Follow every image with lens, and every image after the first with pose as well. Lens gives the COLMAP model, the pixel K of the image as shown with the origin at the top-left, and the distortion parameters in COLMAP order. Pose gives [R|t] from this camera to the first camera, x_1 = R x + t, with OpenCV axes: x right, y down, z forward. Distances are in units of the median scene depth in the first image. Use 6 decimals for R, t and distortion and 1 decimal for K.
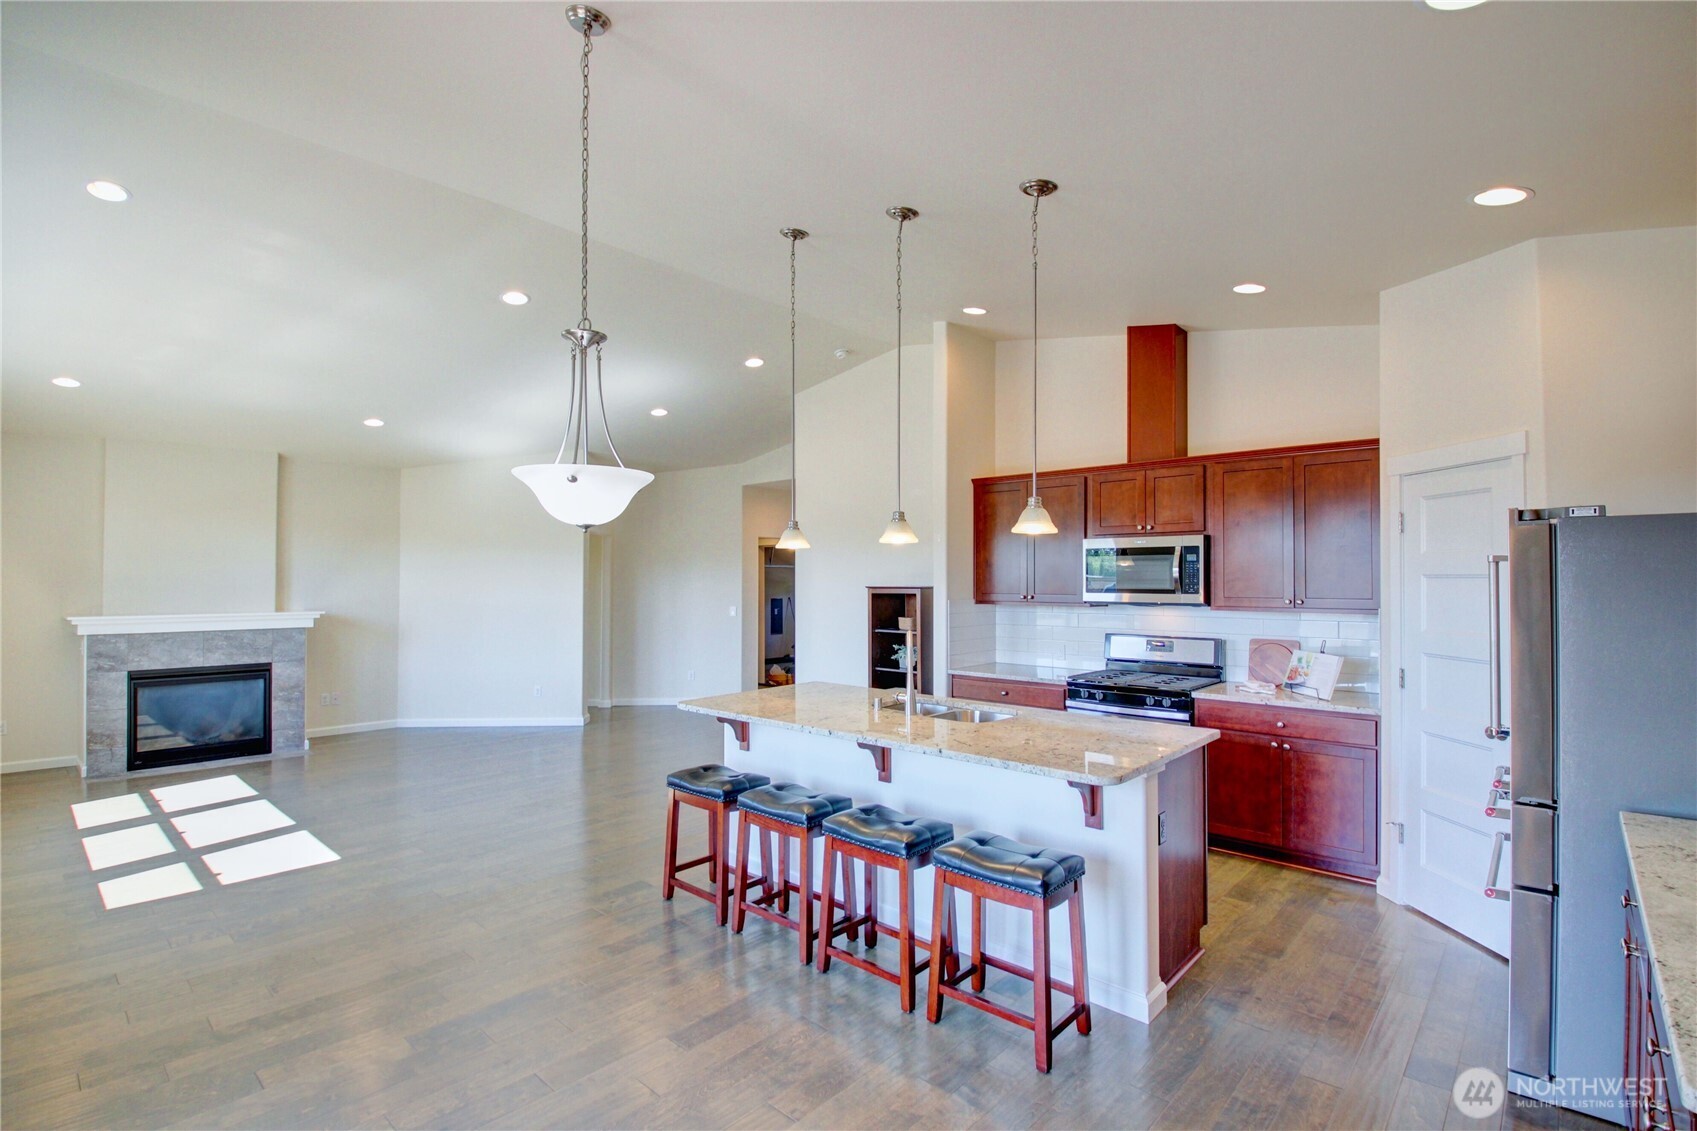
lens RADIAL K [[782.9, 0, 810.7], [0, 782.9, 569.4], [0, 0, 1]] dist [-0.032074, -0.004978]
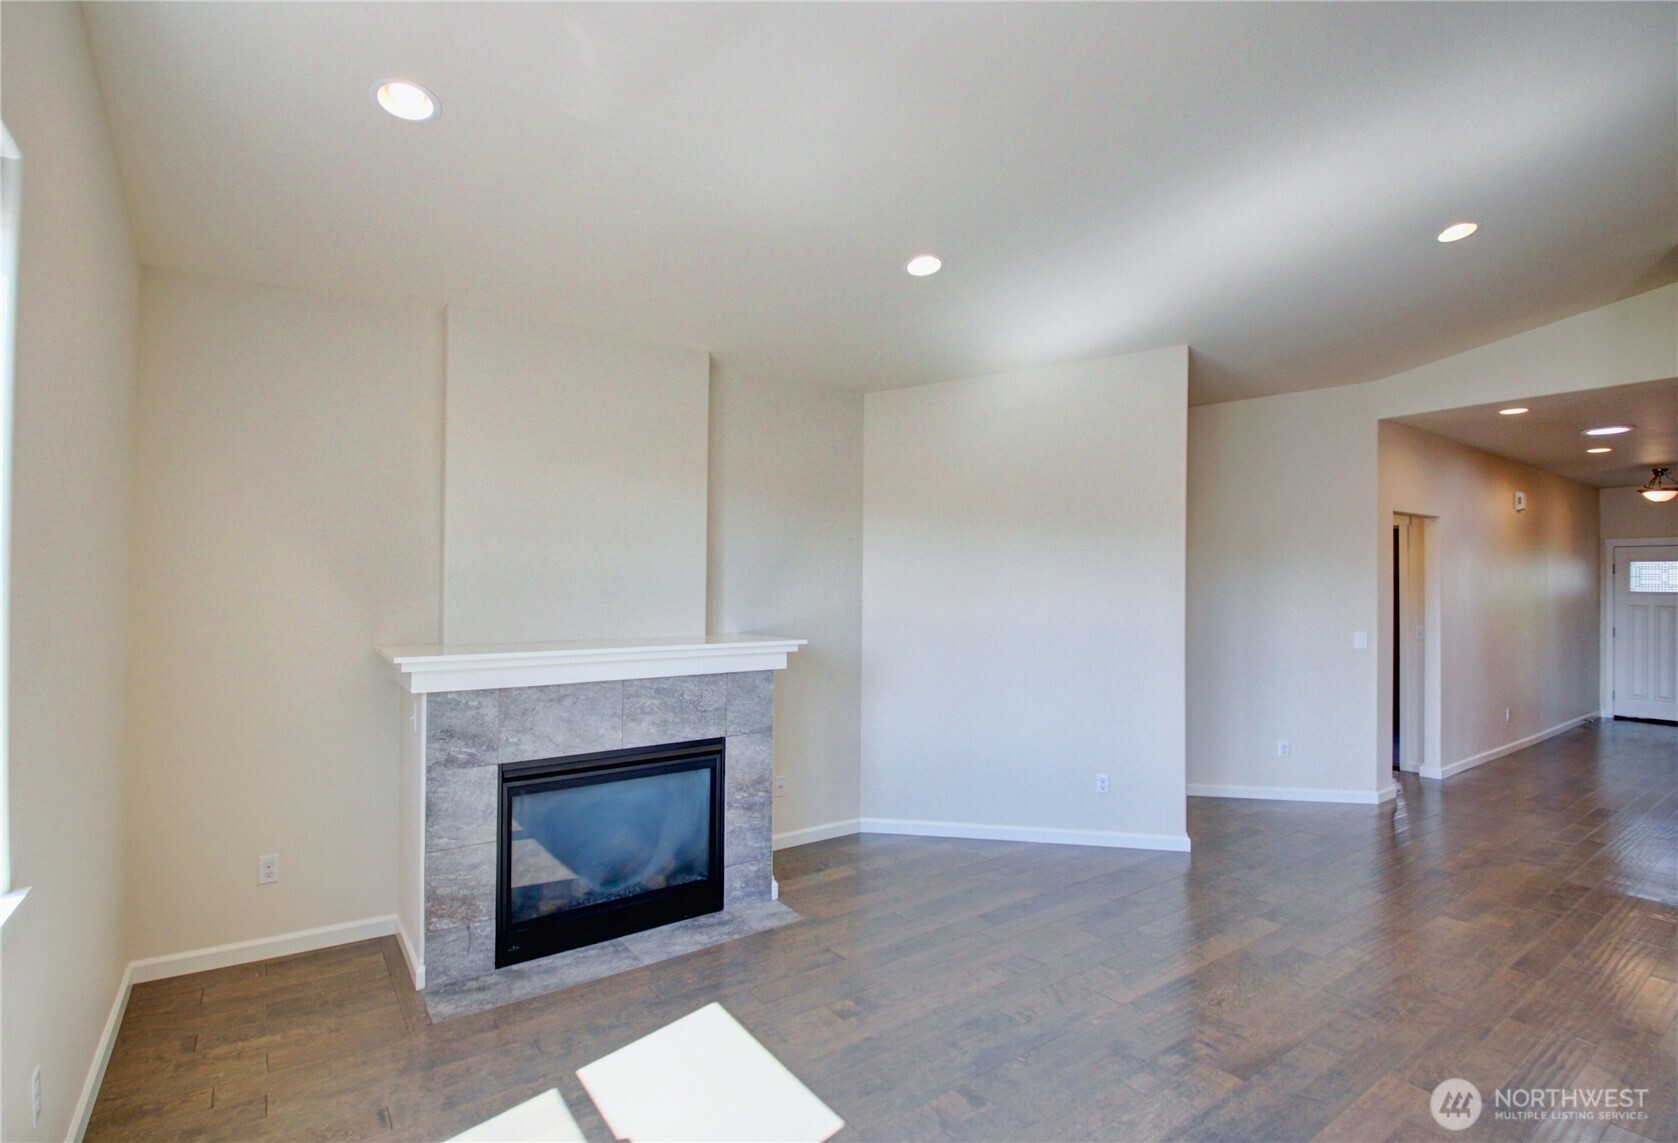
lens RADIAL K [[781.9, 0, 808.0], [0, 781.9, 574.1], [0, 0, 1]] dist [-0.005603, -0.001671]
pose [[0.976775, -0.006229, -0.214176, -0.544175], [0.004860, 0.999964, -0.006919, 0.013872], [0.214211, 0.005717, 0.976771, 0.501892]]
